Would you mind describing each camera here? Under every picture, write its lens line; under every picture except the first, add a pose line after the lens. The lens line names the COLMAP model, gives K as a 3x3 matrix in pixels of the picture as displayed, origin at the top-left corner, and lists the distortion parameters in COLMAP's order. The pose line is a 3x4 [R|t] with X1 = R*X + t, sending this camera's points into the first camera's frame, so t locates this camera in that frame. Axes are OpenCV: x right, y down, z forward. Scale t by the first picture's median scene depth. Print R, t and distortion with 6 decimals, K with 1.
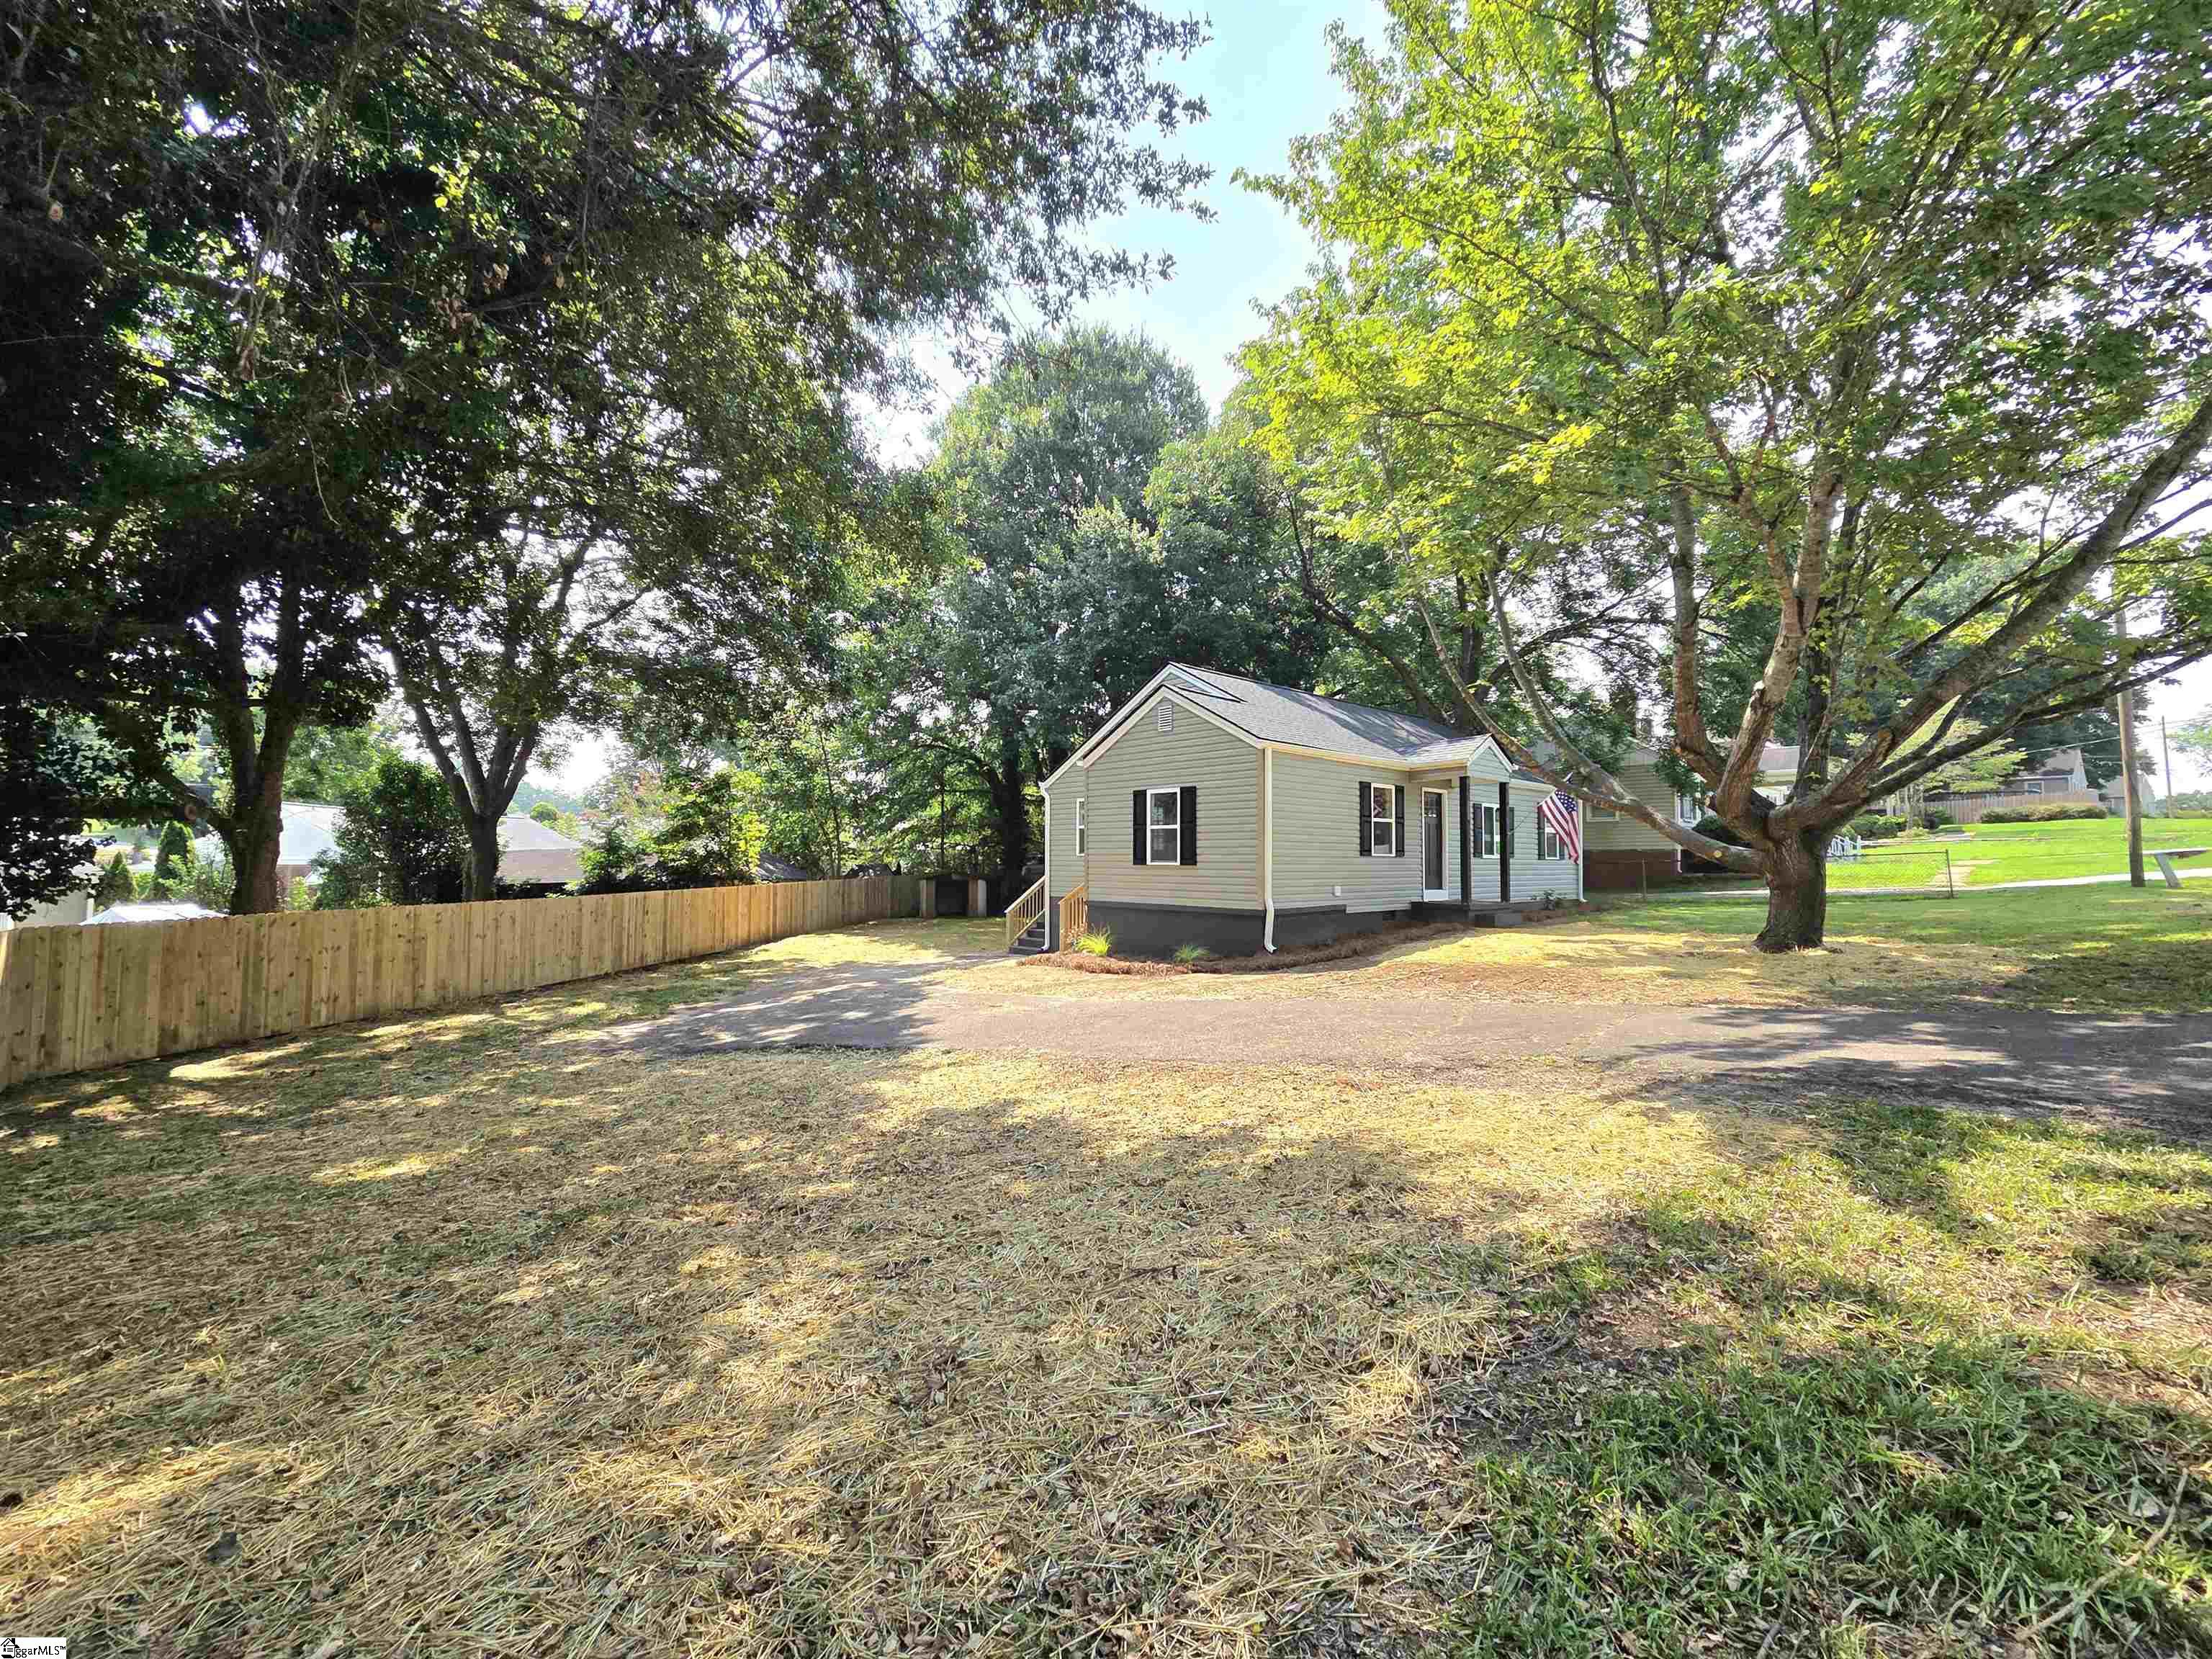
lens RADIAL K [[881.6, 0, 1108.5], [0, 881.6, 828.1], [0, 0, 1]] dist [0.000129, 0.000120]
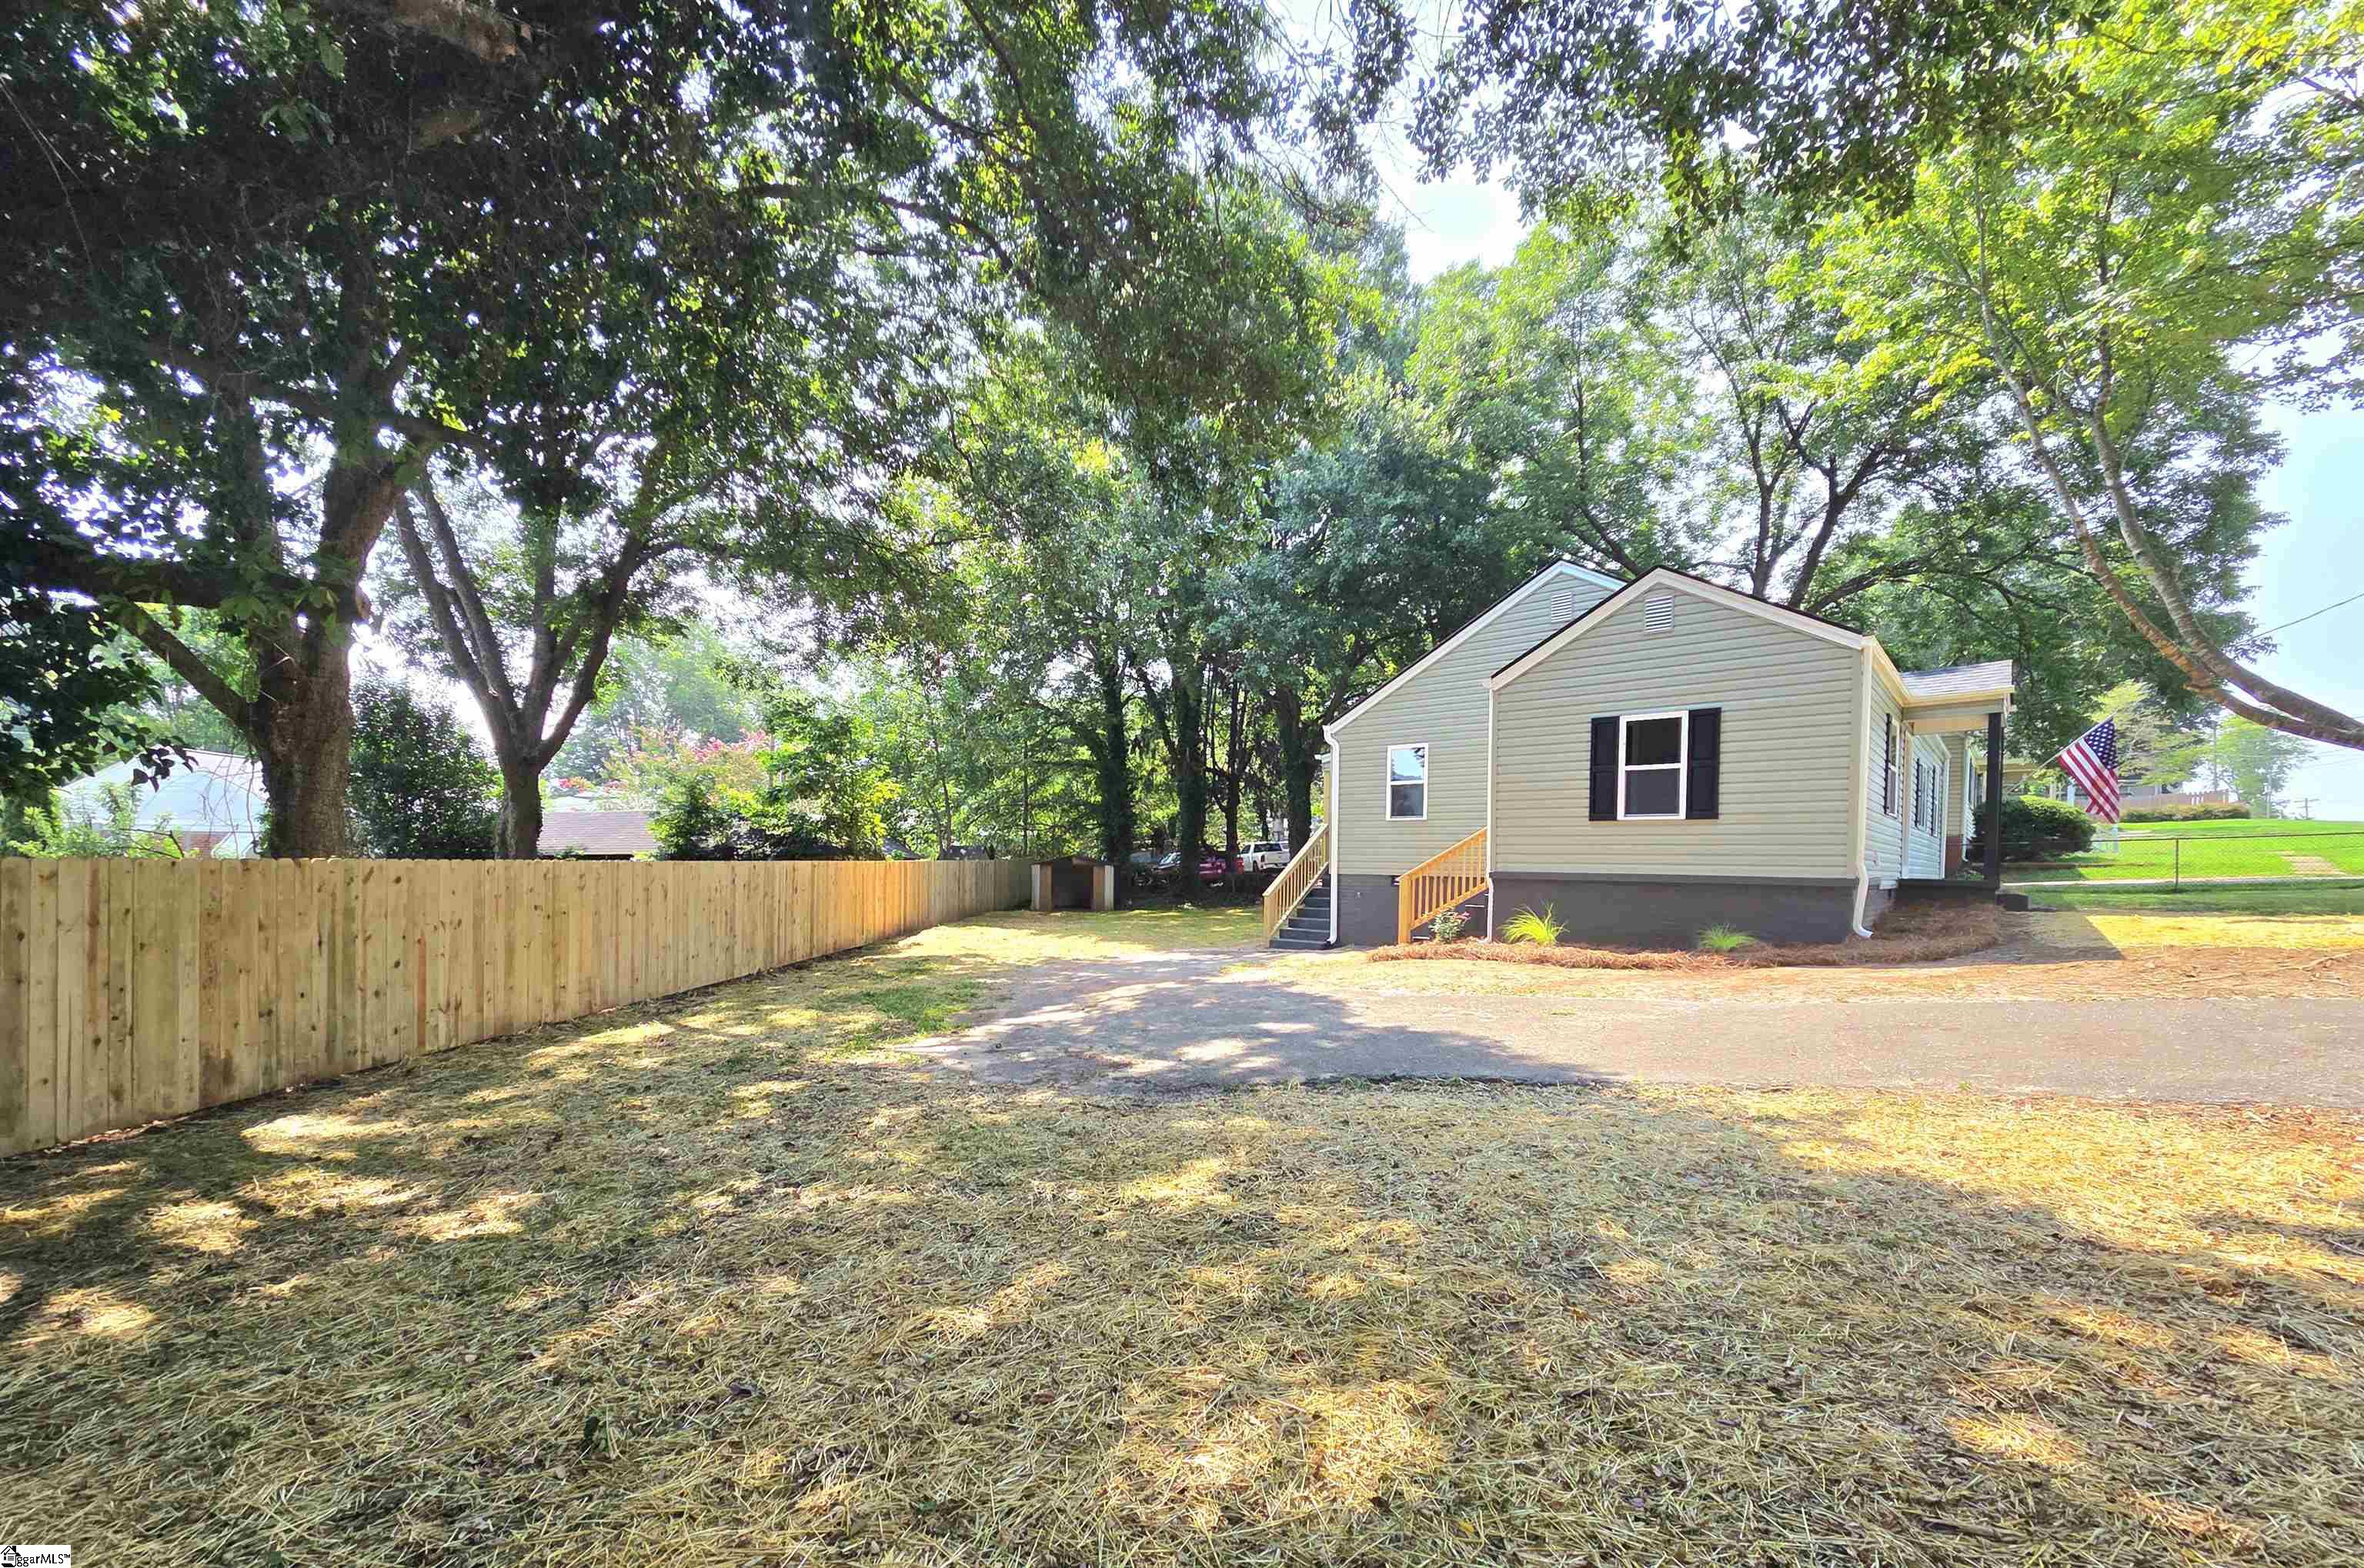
lens RADIAL K [[950.2, 0, 1198.5], [0, 950.2, 868.6], [0, 0, 1]] dist [0.001289, 0.000014]
pose [[0.994203, 0.012510, 0.106790, -0.355190], [-0.017285, 0.998886, 0.043903, 0.049064], [-0.106122, -0.045494, 0.993312, 0.238567]]
